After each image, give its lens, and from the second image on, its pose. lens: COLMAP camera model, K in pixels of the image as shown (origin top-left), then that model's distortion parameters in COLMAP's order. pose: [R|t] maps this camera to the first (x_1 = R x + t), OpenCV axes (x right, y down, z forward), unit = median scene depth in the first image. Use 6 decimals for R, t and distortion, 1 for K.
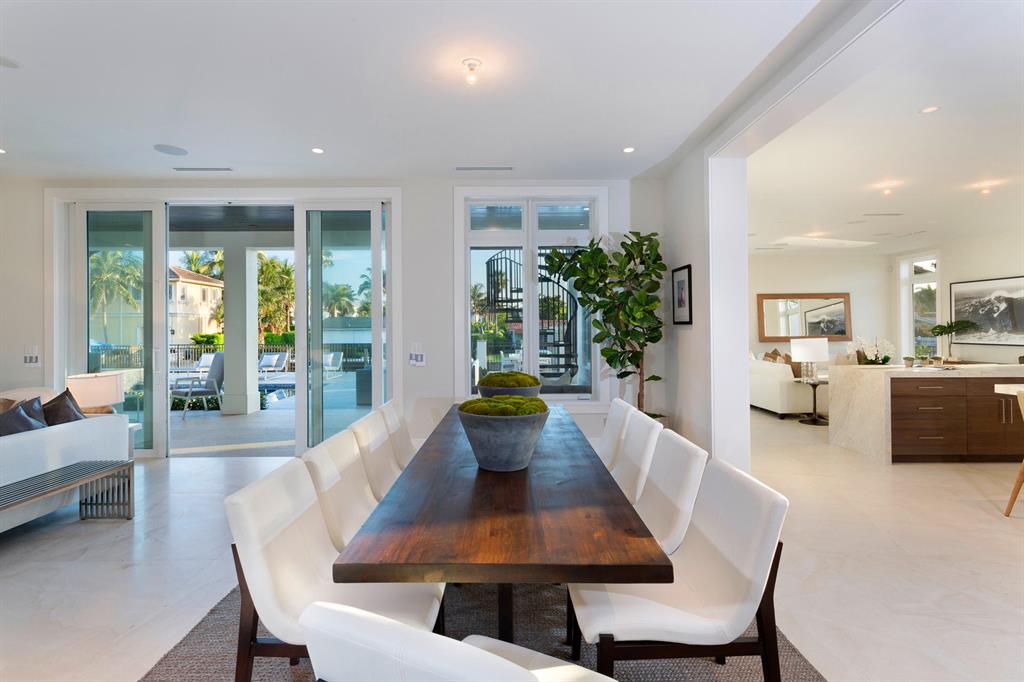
lens RADIAL K [[492.2, 0, 509.2], [0, 492.2, 341.8], [0, 0, 1]] dist [-0.001044, 0.000378]
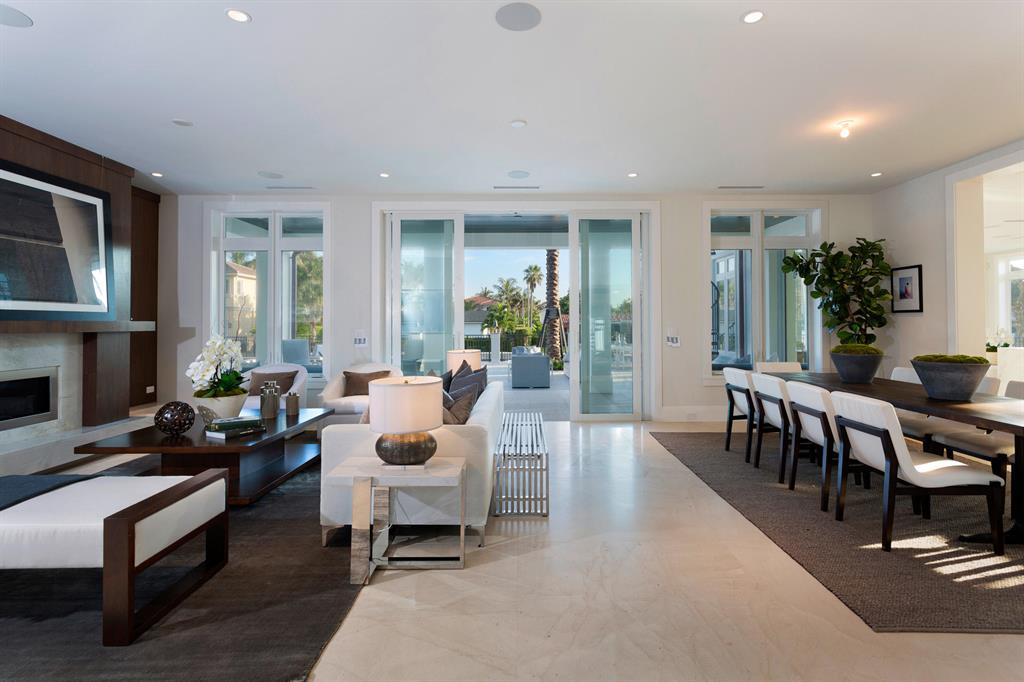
lens RADIAL K [[492.2, 0, 522.8], [0, 492.2, 326.8], [0, 0, 1]] dist [-0.001044, 0.000378]
pose [[0.999998, 0.001946, -0.000274, -0.559681], [-0.001951, 0.999784, -0.020687, 0.026029], [0.000234, 0.020688, 0.999786, -0.221131]]
